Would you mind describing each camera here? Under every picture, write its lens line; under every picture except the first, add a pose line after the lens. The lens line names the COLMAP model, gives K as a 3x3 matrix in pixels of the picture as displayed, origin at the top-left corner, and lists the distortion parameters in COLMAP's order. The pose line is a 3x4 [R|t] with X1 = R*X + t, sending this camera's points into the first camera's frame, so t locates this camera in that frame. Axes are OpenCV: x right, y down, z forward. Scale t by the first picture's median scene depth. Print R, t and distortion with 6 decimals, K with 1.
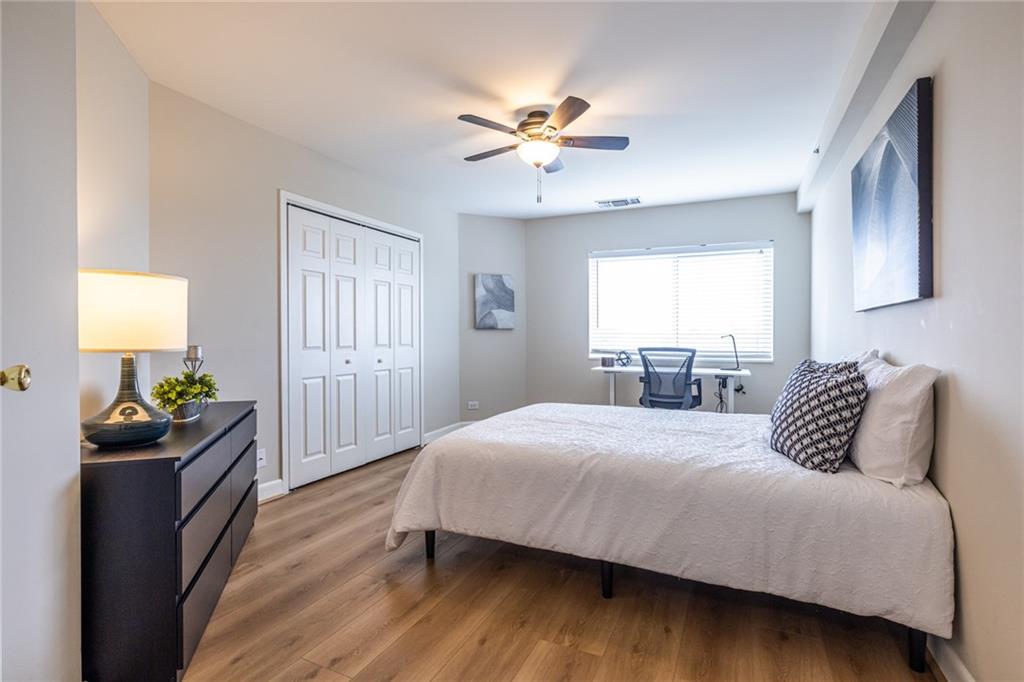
lens RADIAL K [[489.0, 0, 512.0], [0, 489.0, 341.0], [0, 0, 1]] dist [-0.002844, -0.000072]
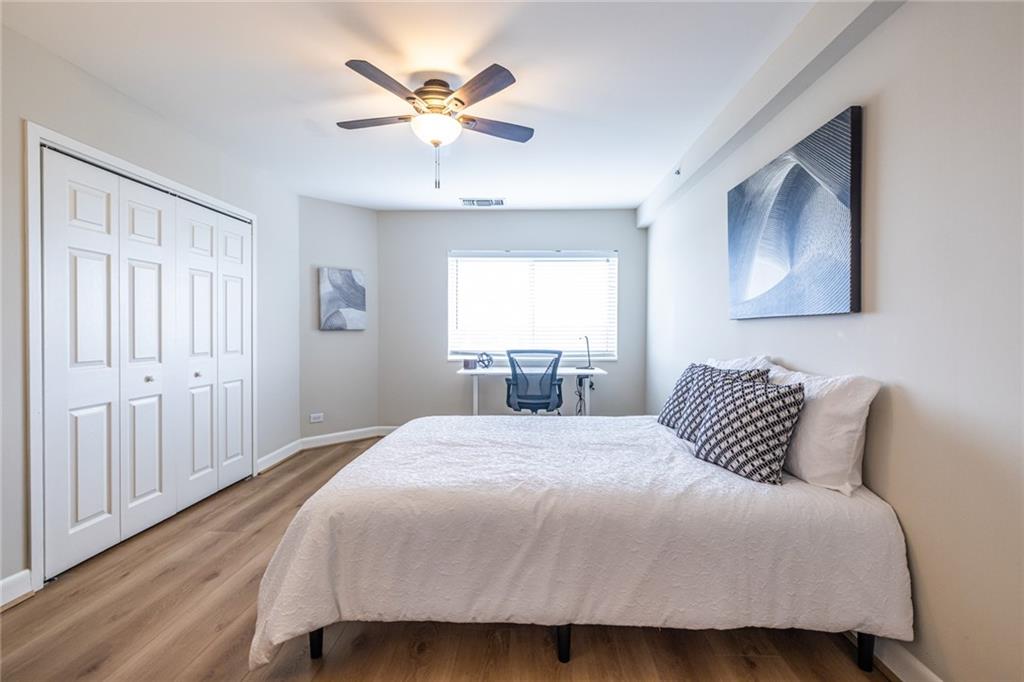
lens RADIAL K [[455.1, 0, 517.2], [0, 455.1, 332.6], [0, 0, 1]] dist [0.002070, 0.000493]
pose [[0.919631, -0.004808, 0.392755, -0.117691], [0.007276, 0.999962, -0.004796, -0.023303], [-0.392717, 0.007268, 0.919631, 0.194902]]
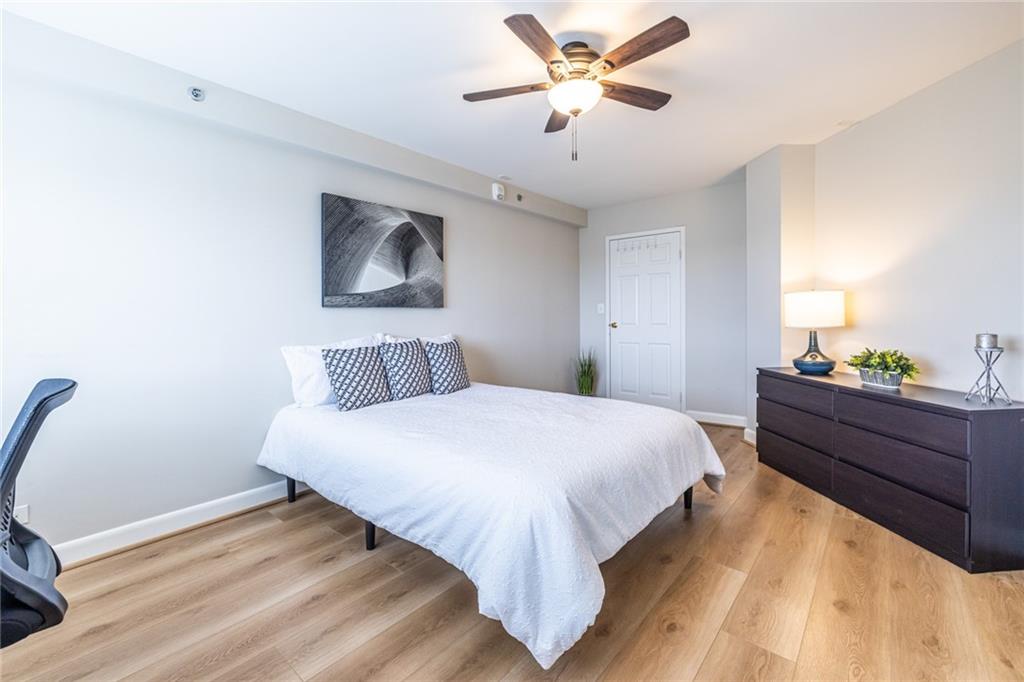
lens RADIAL K [[429.3, 0, 511.9], [0, 429.3, 324.1], [0, 0, 1]] dist [-0.000338, -0.000112]
pose [[-0.961228, 0.008121, 0.275636, -0.032309], [0.014156, 0.999702, 0.019911, -0.026249], [-0.275392, 0.023041, -0.961056, 1.584957]]
